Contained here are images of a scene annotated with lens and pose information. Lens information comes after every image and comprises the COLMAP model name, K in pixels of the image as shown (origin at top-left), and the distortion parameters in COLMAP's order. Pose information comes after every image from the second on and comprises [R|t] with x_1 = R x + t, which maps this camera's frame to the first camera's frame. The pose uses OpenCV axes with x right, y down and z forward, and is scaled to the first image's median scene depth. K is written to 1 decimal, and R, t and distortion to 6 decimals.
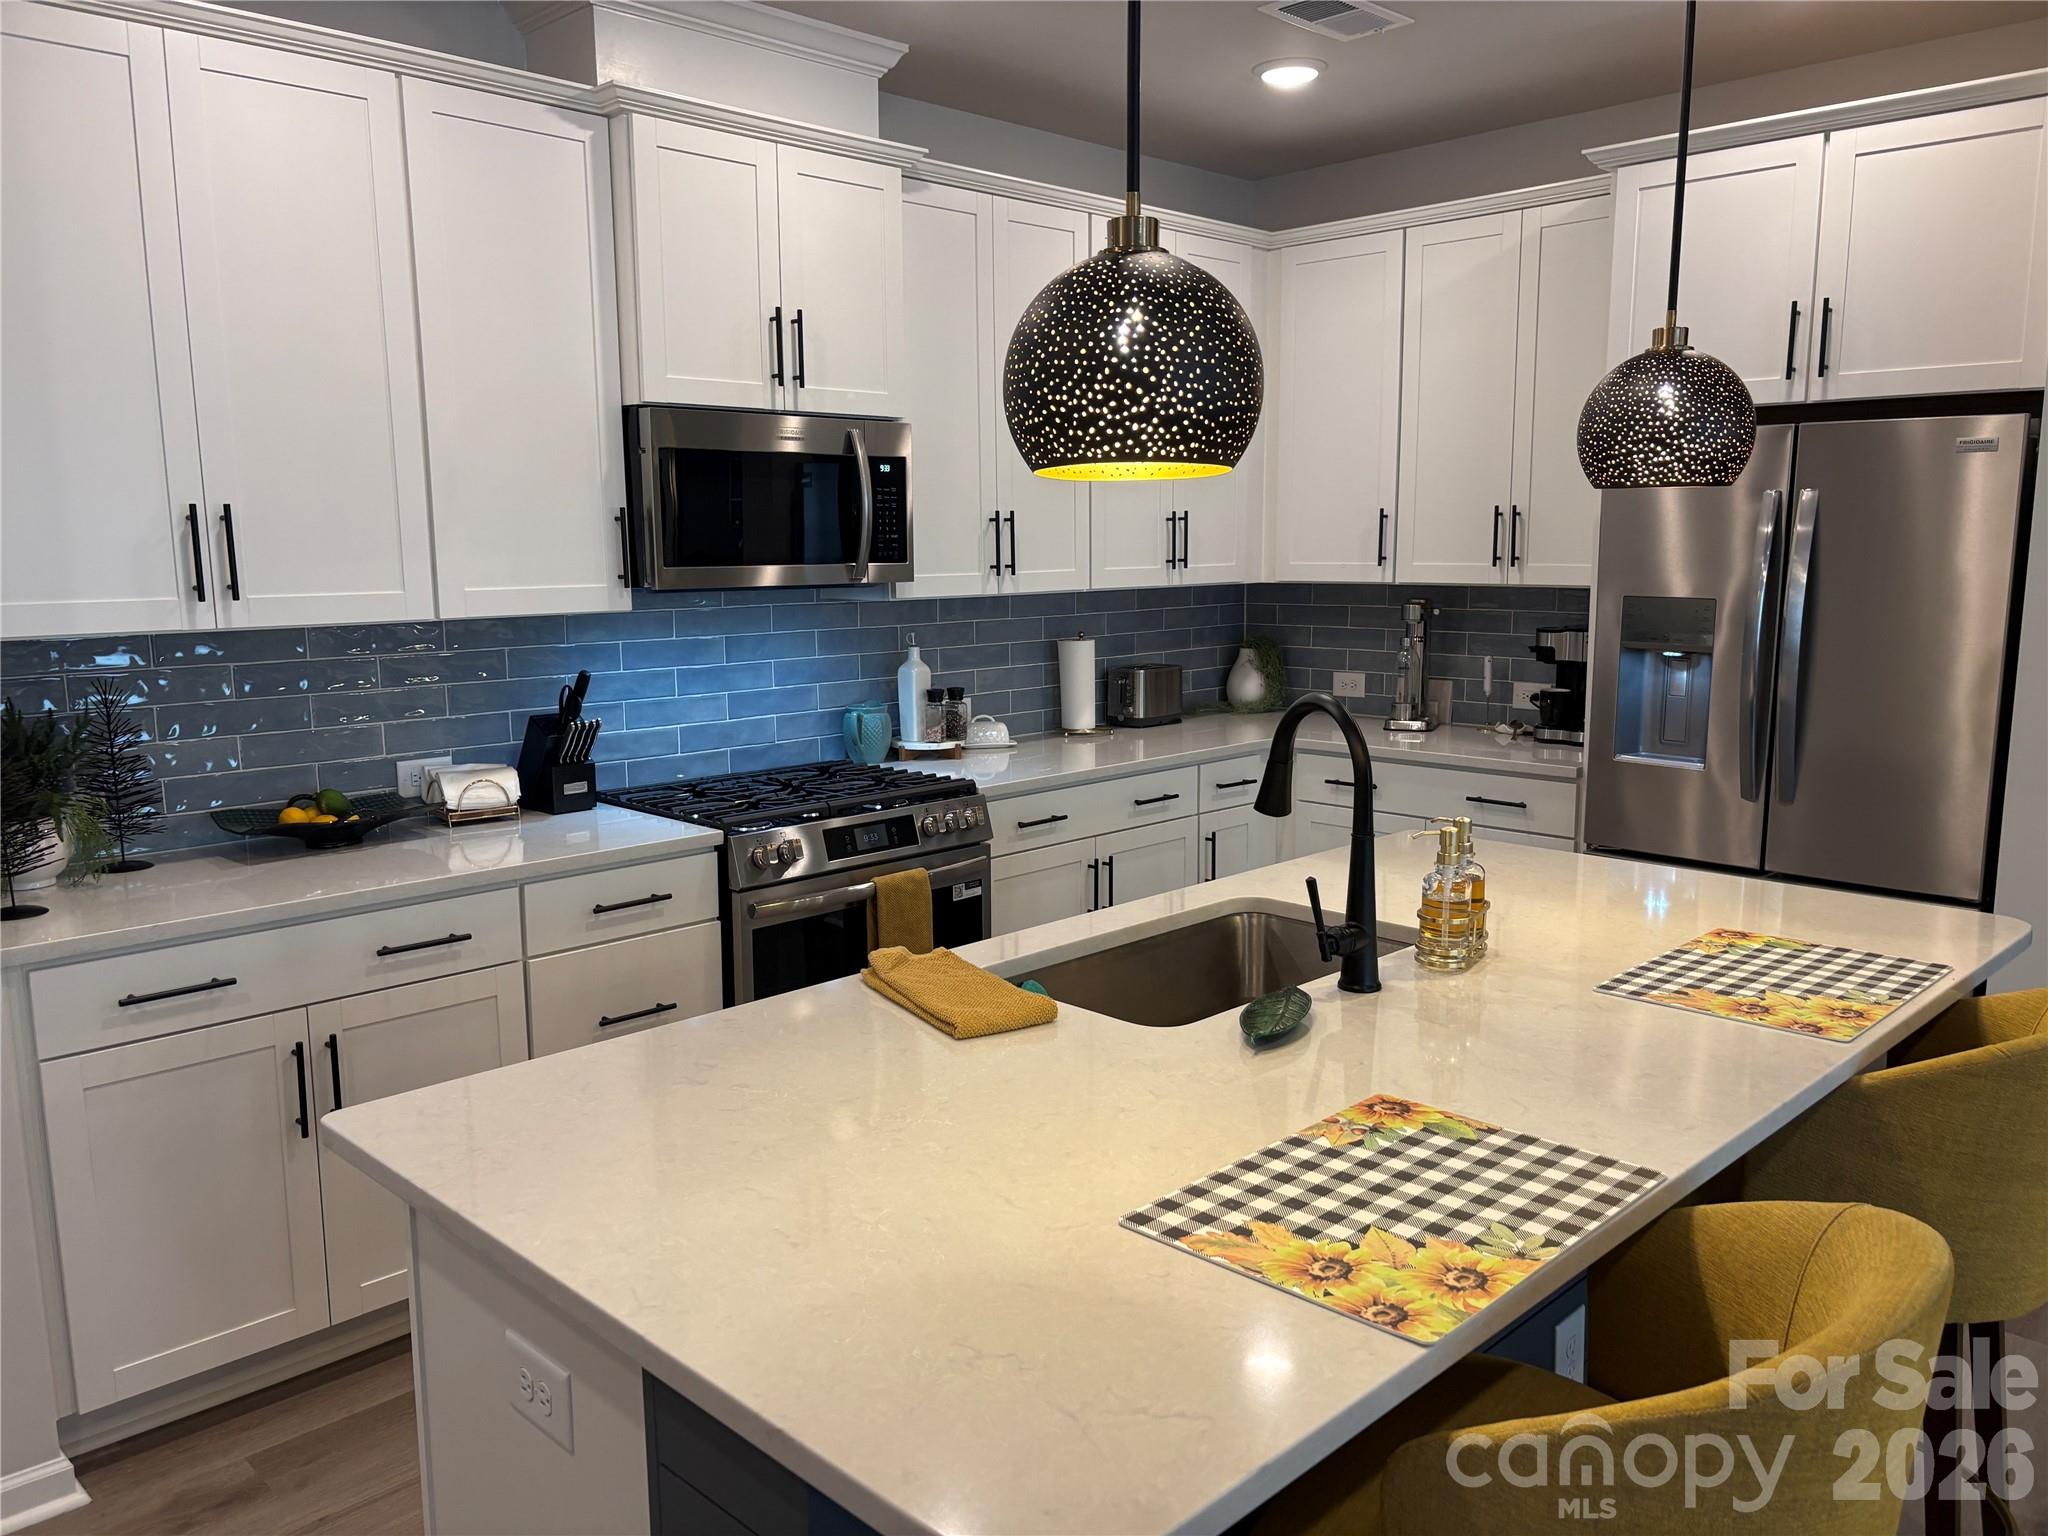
lens RADIAL K [[1538.4, 0, 1023.4], [0, 1538.4, 767.1], [0, 0, 1]] dist [0.087420, -0.131786]
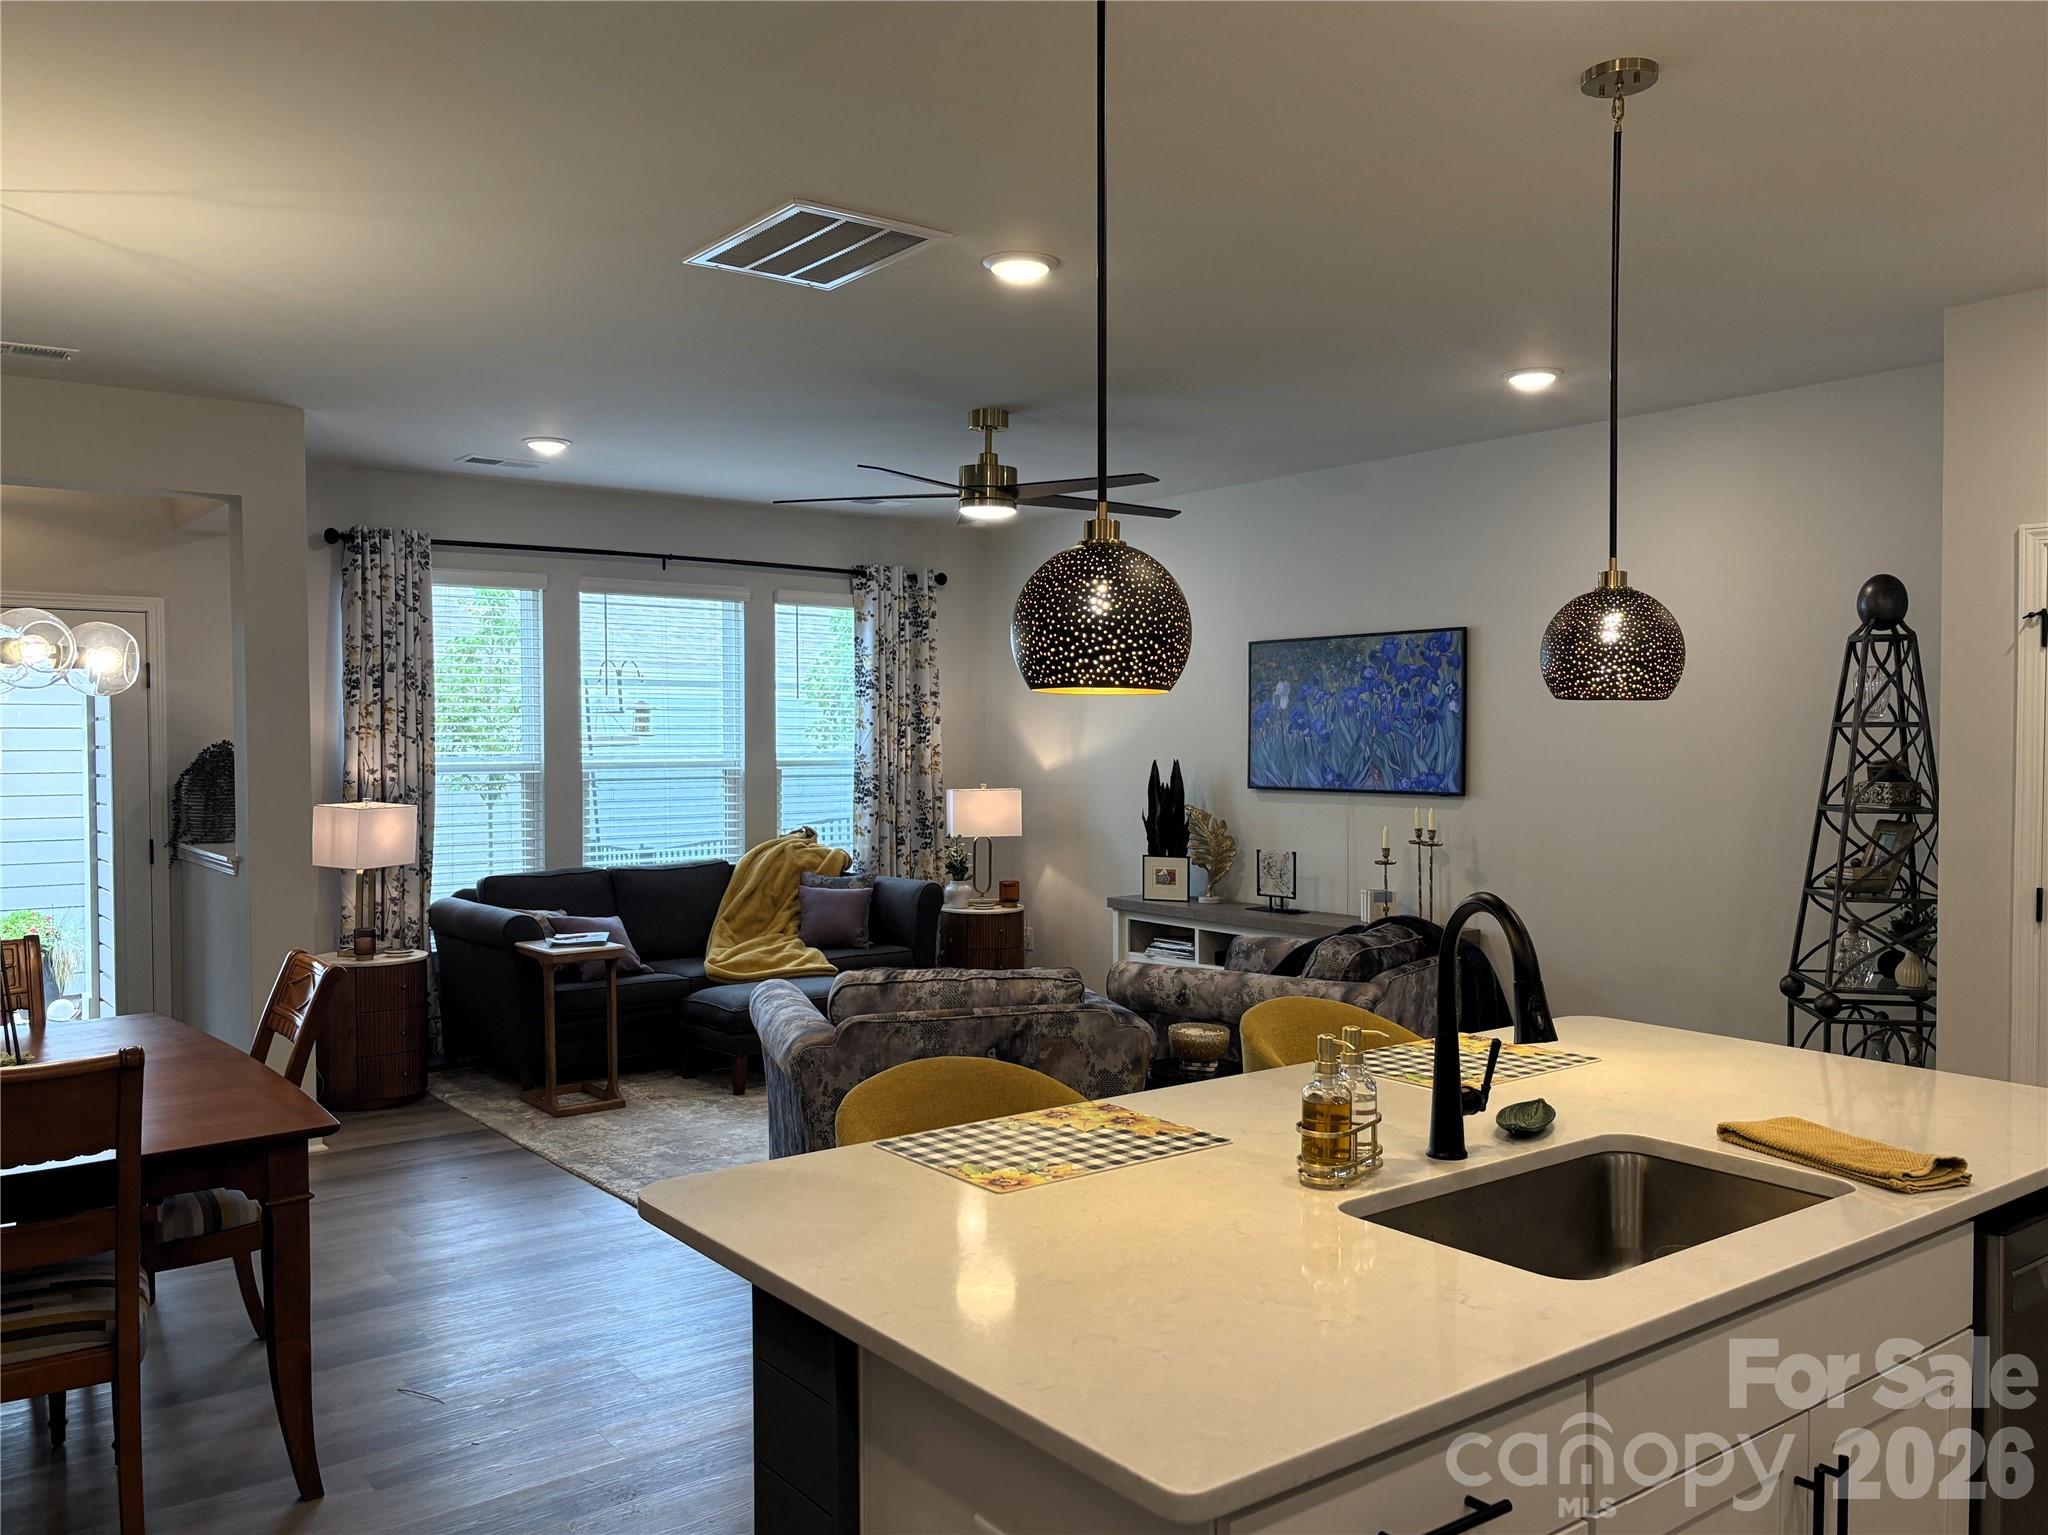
lens RADIAL K [[1596.1, 0, 1029.0], [0, 1596.1, 780.9], [0, 0, 1]] dist [0.098394, -0.151218]
pose [[-0.991351, 0.005054, 0.131140, 0.214985], [0.028946, 0.983071, 0.180926, -0.194186], [-0.128006, 0.183158, -0.974714, 1.254991]]
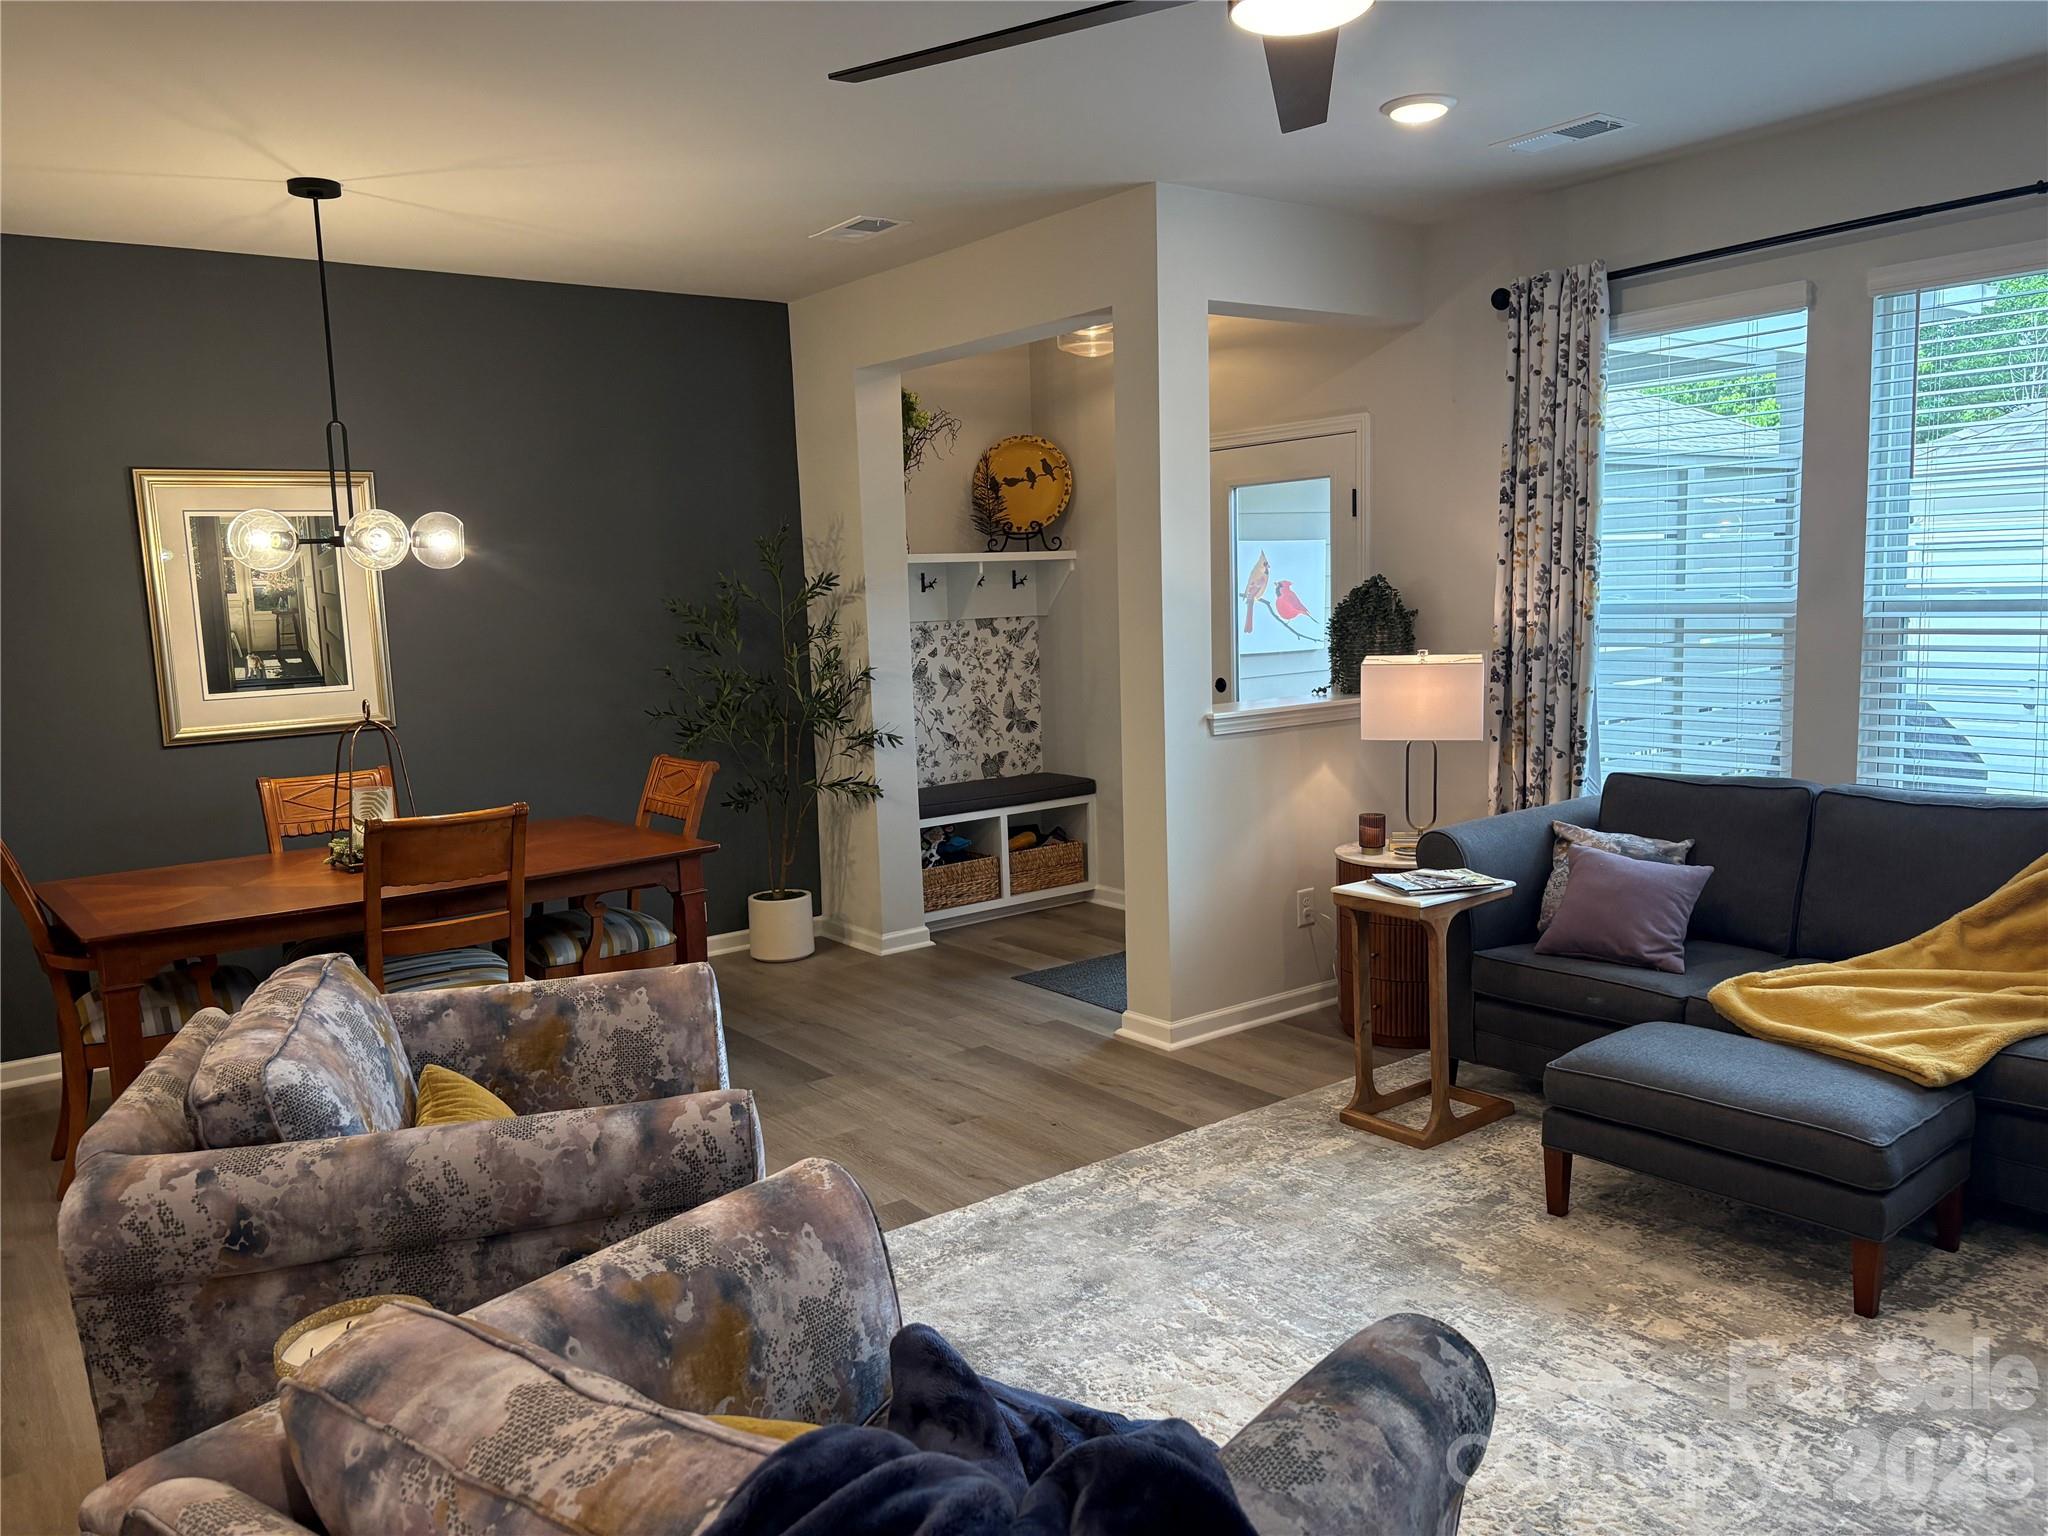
lens RADIAL K [[1538.4, 0, 1023.4], [0, 1538.4, 767.1], [0, 0, 1]] dist [0.087420, -0.131786]
pose [[0.140526, -0.117450, 0.983086, -0.217087], [0.184755, 0.978608, 0.090506, 0.058808], [-0.972686, 0.168912, 0.159219, -0.360721]]
